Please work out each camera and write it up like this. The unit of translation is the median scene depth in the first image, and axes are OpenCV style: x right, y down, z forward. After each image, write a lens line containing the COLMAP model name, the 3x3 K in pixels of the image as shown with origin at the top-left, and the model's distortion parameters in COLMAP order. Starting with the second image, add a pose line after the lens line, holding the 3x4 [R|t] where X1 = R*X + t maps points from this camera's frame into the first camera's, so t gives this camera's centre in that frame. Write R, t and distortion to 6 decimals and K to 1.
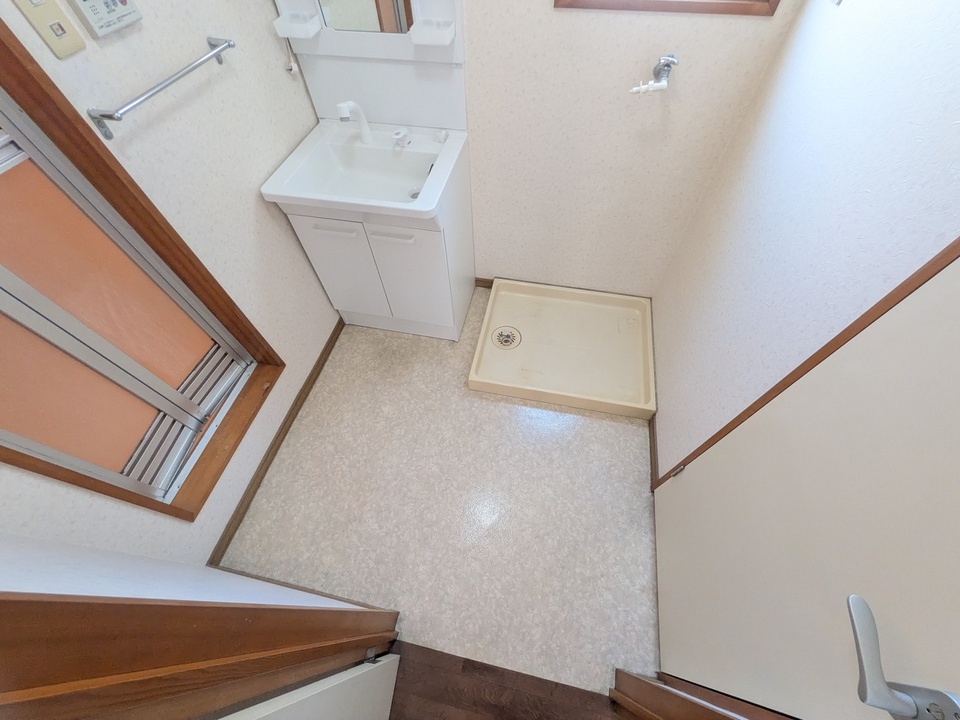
lens RADIAL K [[380.8, 0, 483.7], [0, 380.8, 360.2], [0, 0, 1]] dist [0.001431, 0.000057]
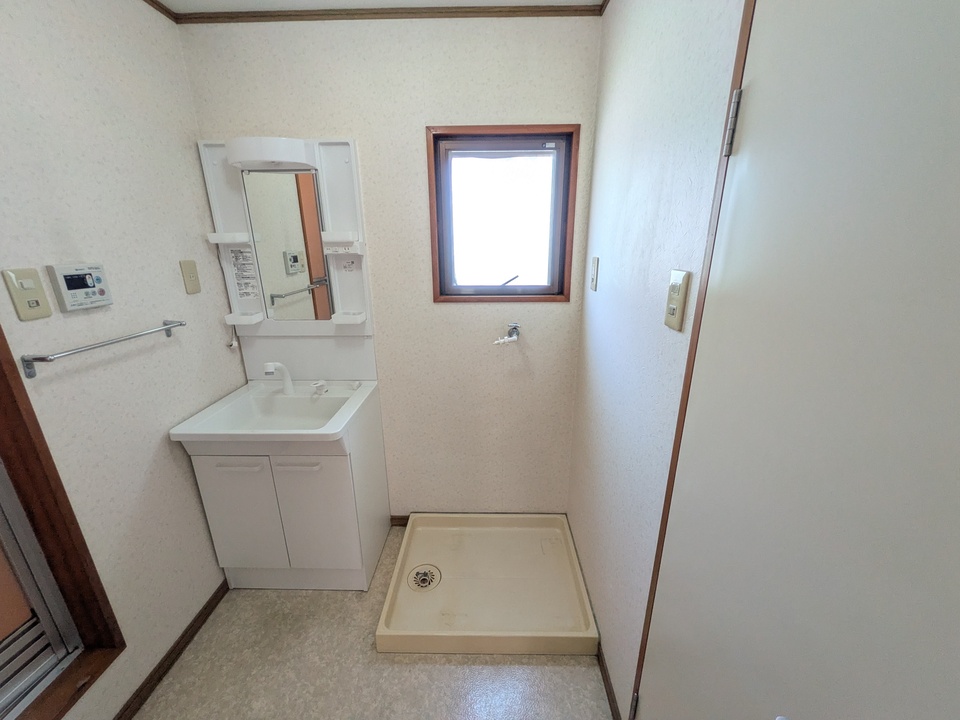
lens RADIAL K [[383.6, 0, 481.5], [0, 383.6, 362.3], [0, 0, 1]] dist [-0.000710, 0.000031]
pose [[0.984128, -0.041763, 0.172477, 0.077620], [0.140441, 0.777425, -0.613095, 0.157431], [-0.108483, 0.627587, 0.770951, -0.022402]]
